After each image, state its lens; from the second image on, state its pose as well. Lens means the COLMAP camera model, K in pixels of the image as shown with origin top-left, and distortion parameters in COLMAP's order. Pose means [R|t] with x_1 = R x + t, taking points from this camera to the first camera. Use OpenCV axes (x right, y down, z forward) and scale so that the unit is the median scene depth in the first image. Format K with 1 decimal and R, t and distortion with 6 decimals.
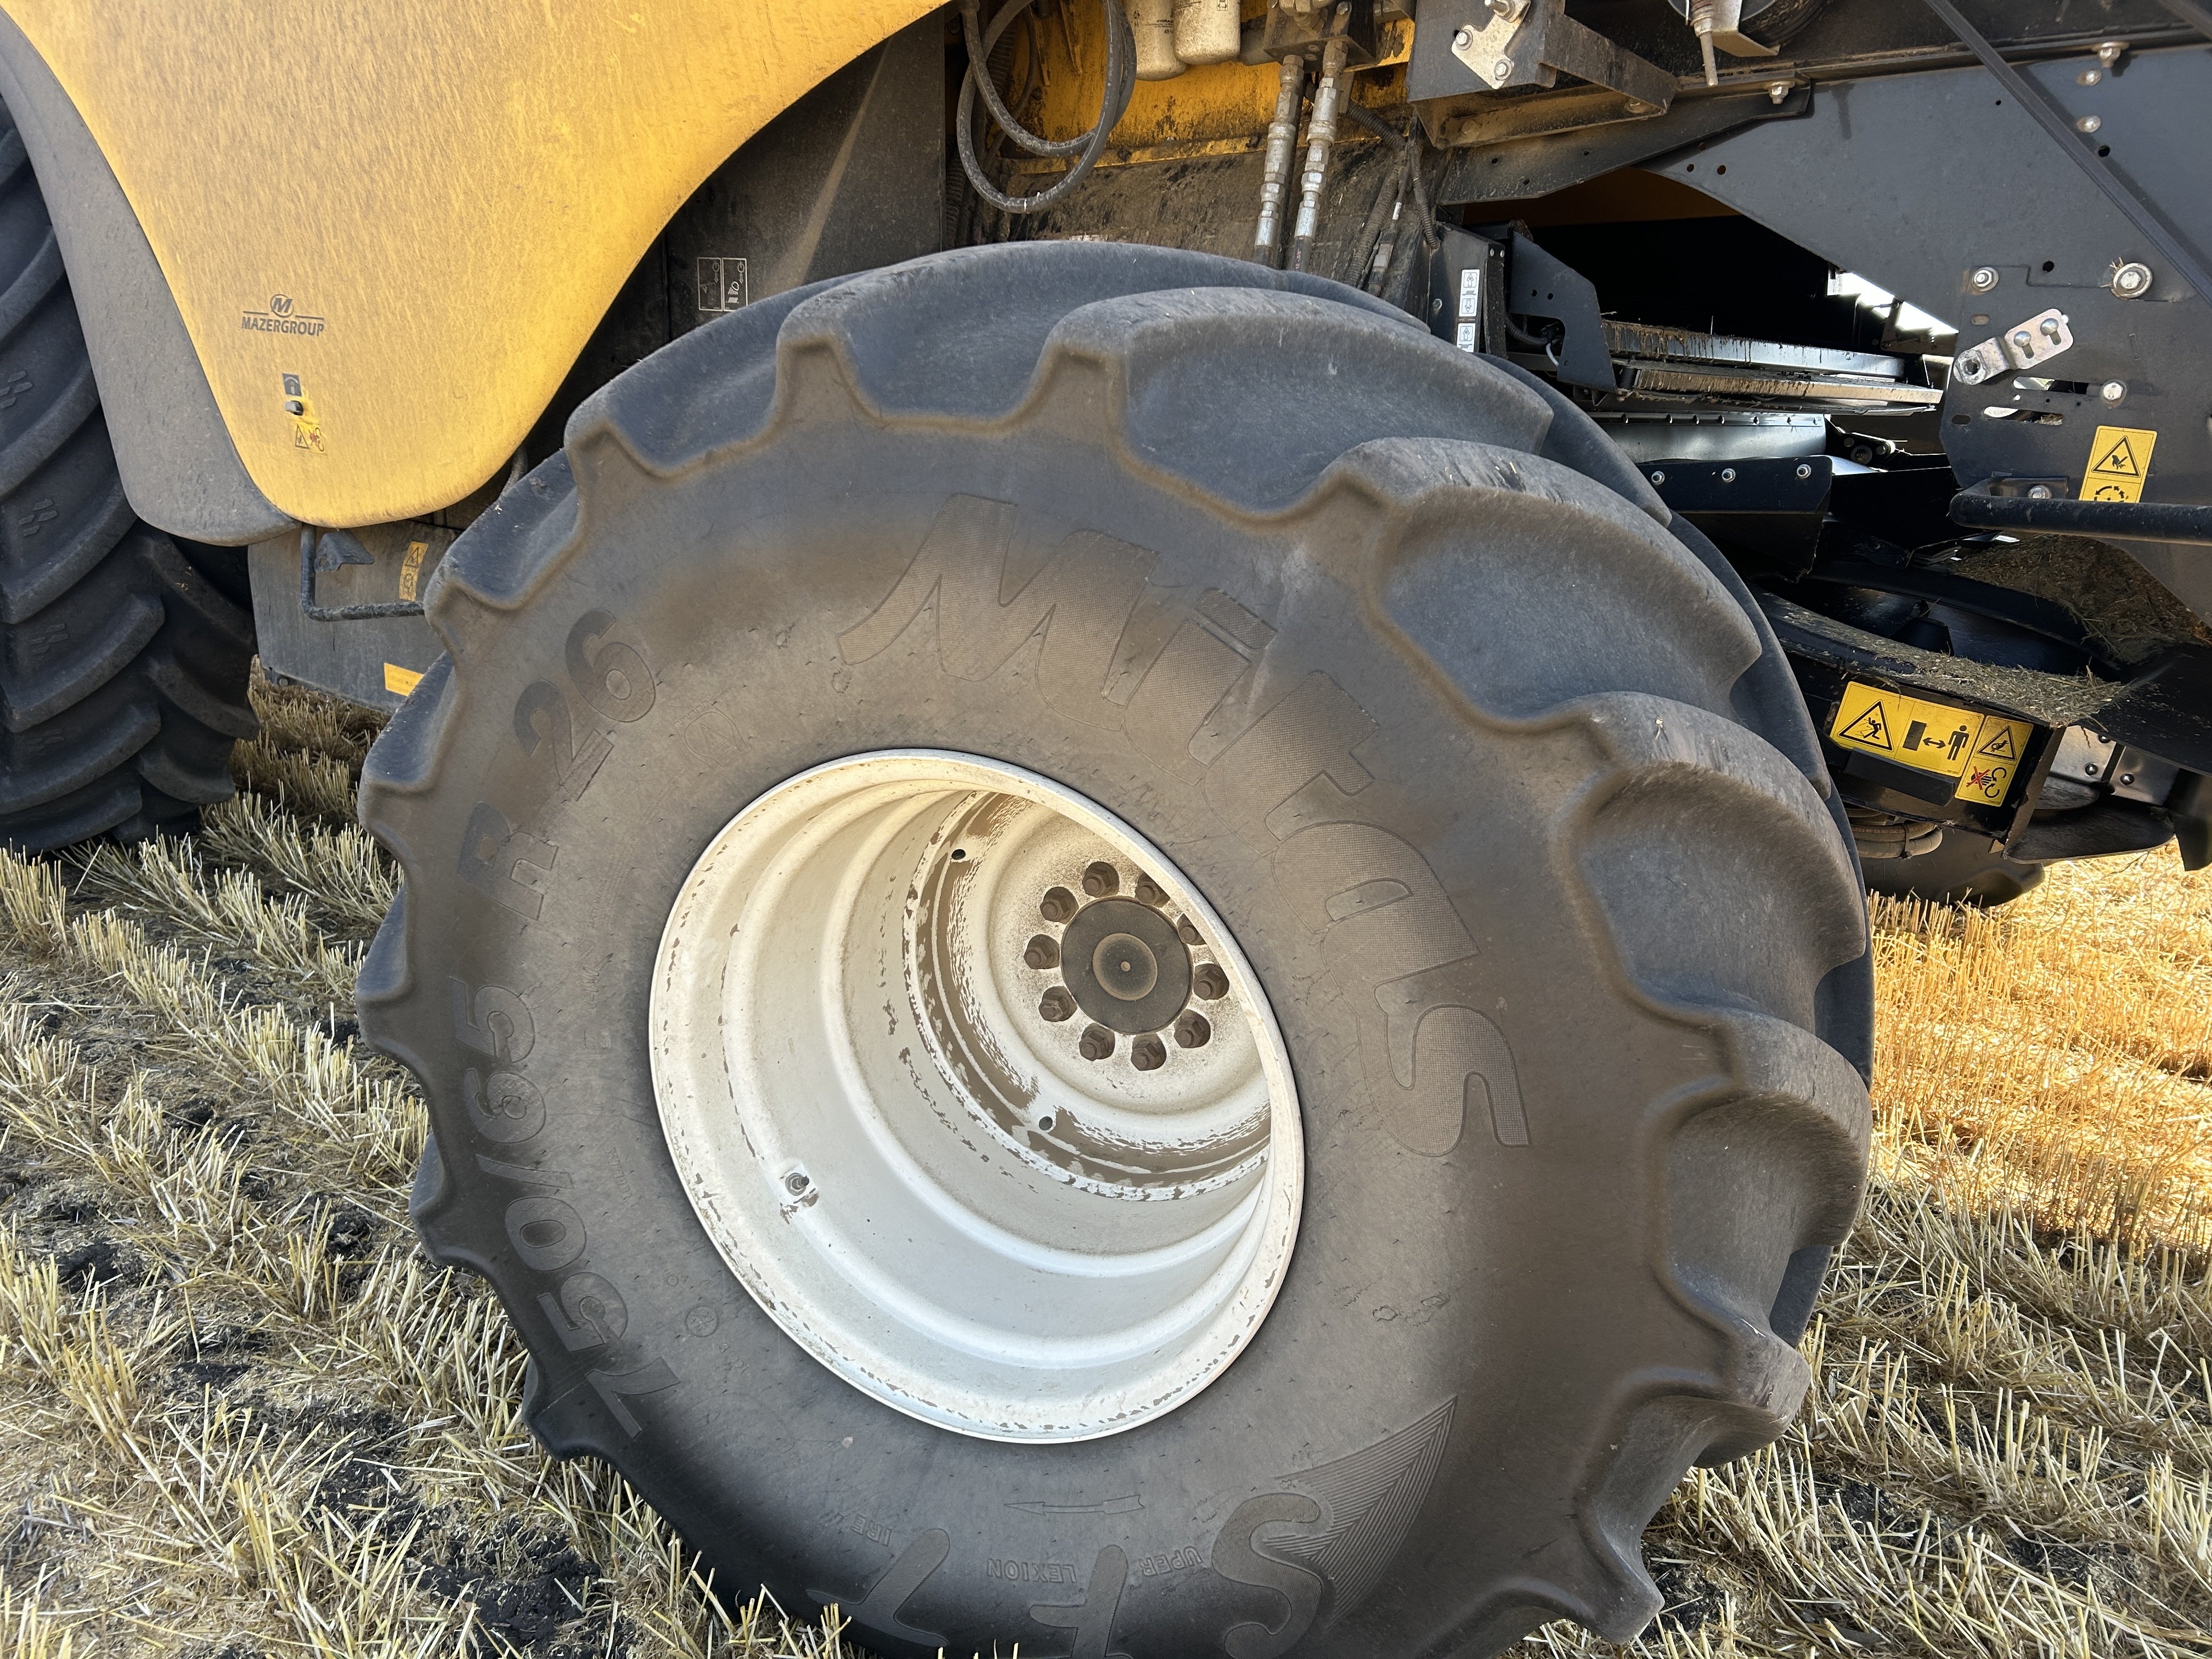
lens RADIAL K [[1637.8, 0, 1114.2], [0, 1637.8, 833.2], [0, 0, 1]] dist [0.050601, -0.062776]
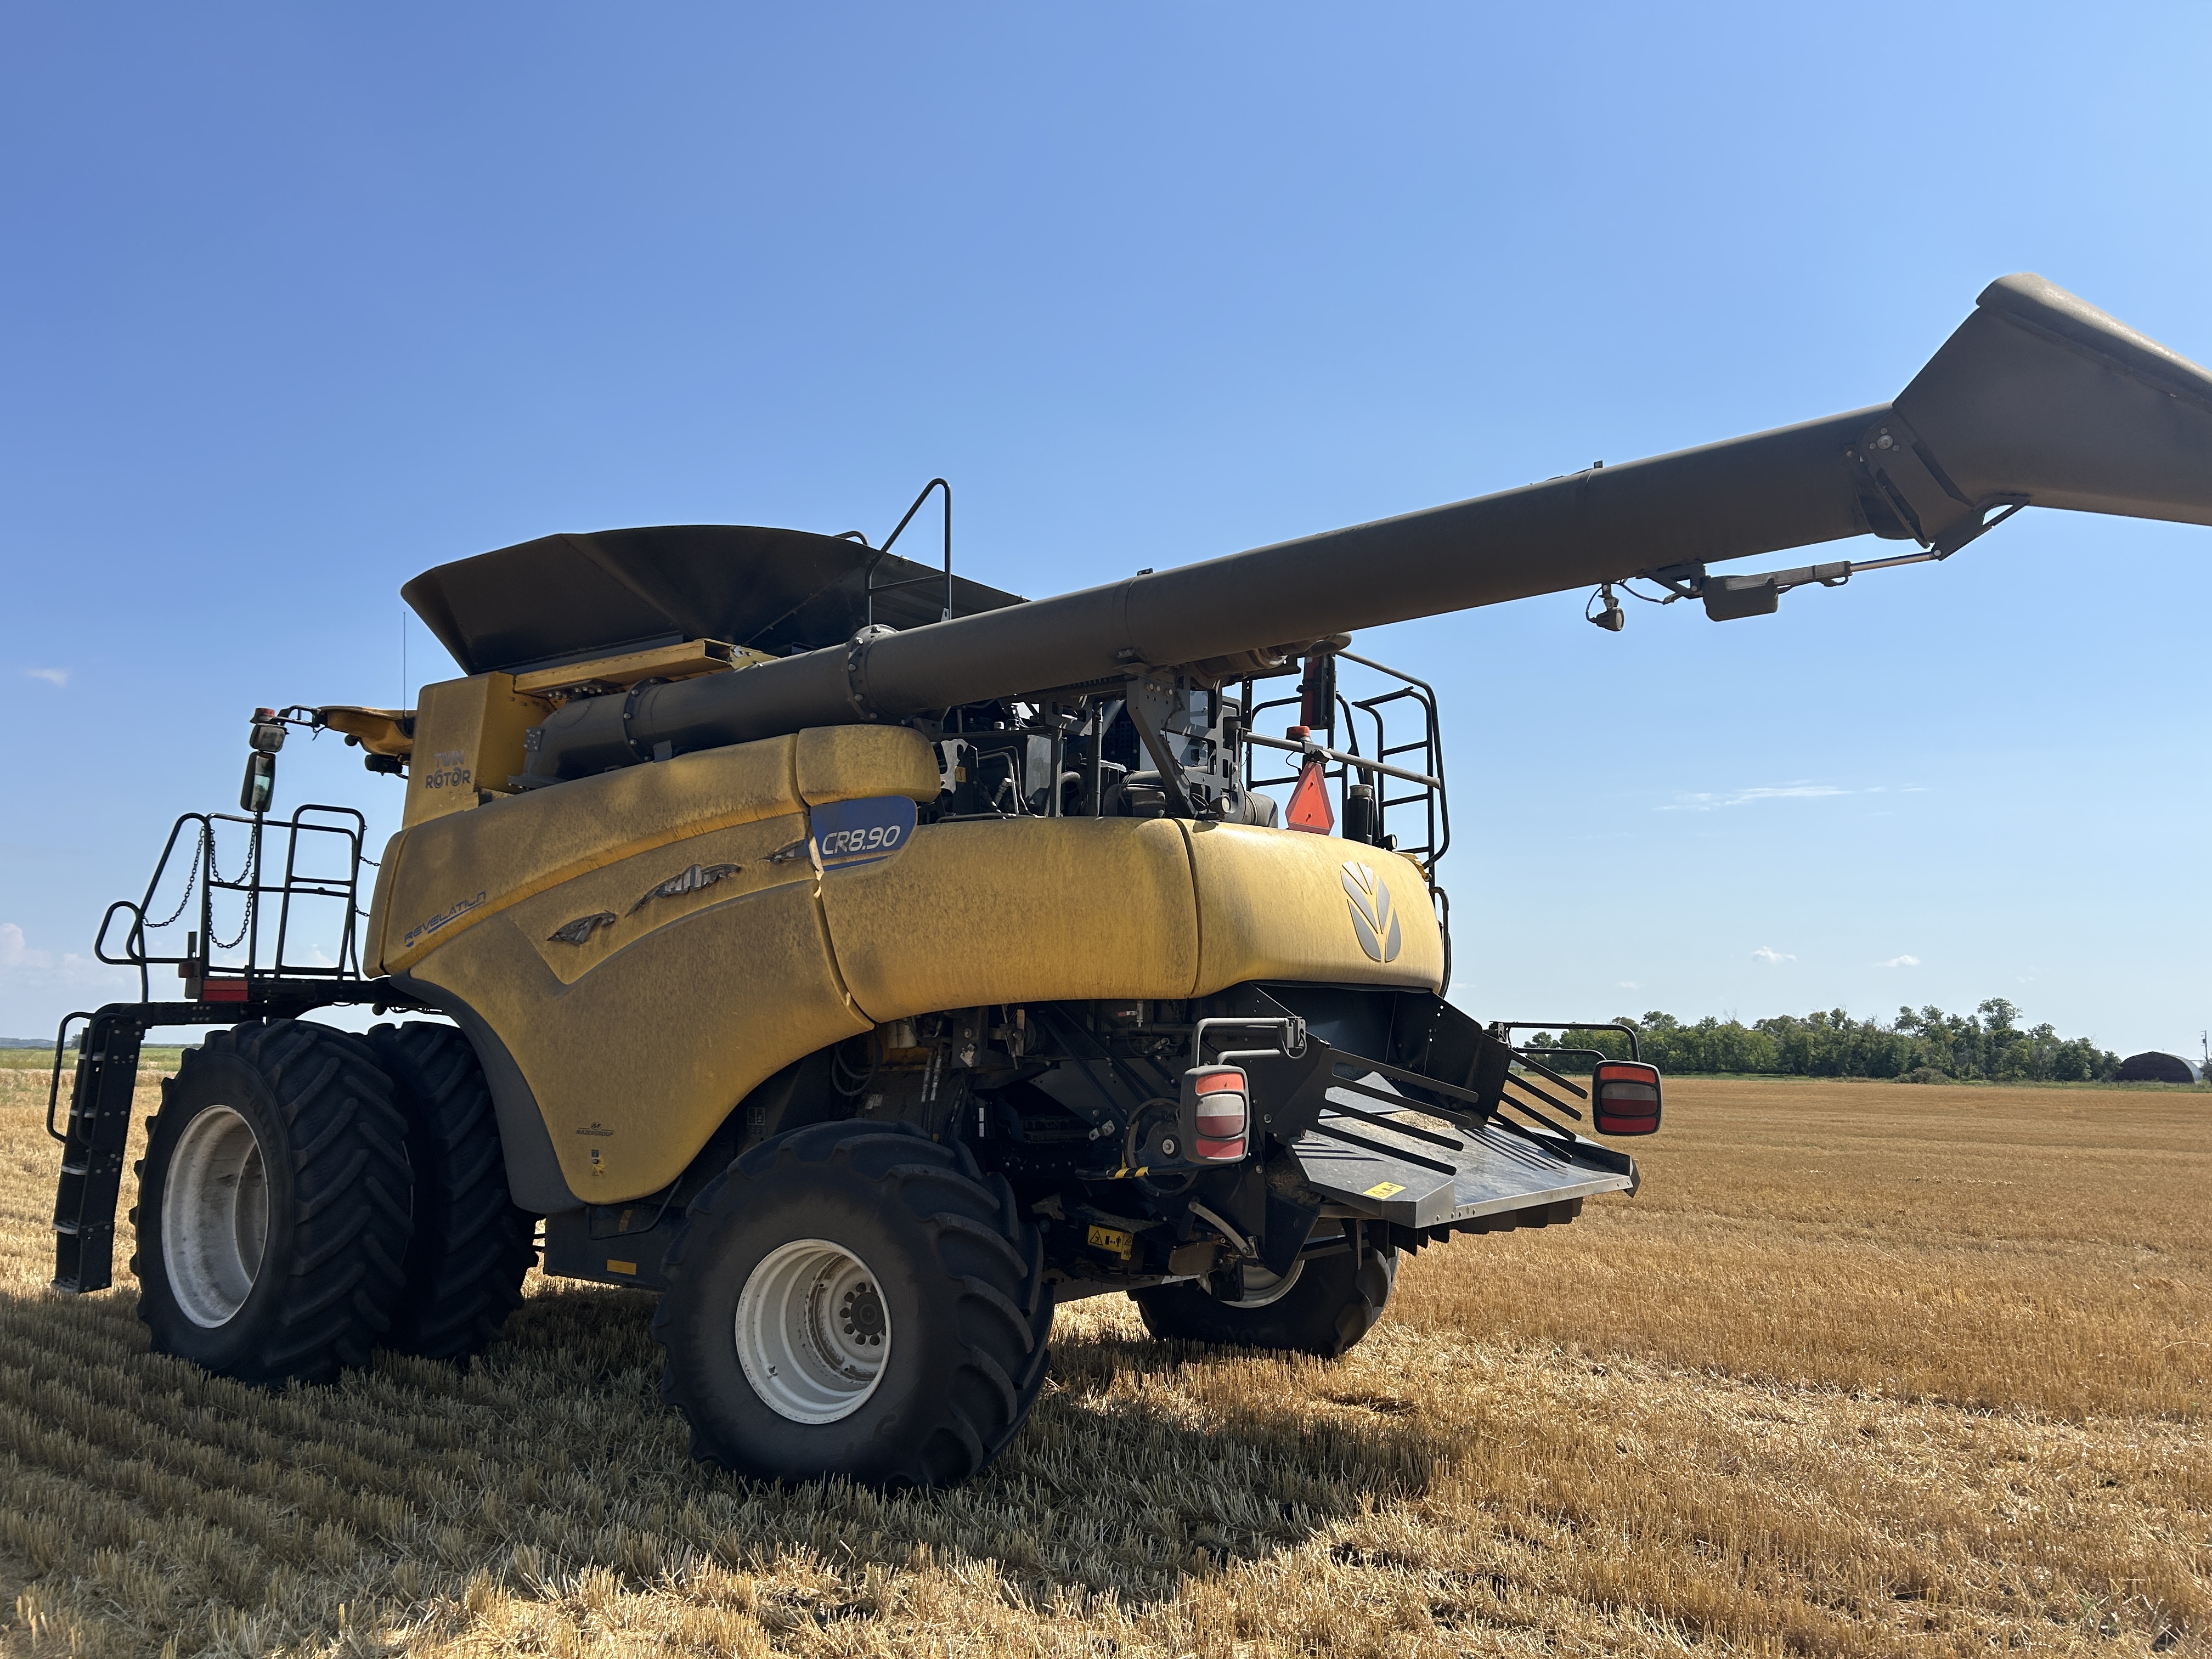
lens RADIAL K [[1637.8, 0, 1114.2], [0, 1637.8, 833.2], [0, 0, 1]] dist [0.050601, -0.062776]
pose [[0.998880, -0.033563, 0.033342, 0.434434], [0.044130, 0.915026, -0.400974, 0.556330], [-0.017051, 0.401997, 0.915482, -2.550190]]
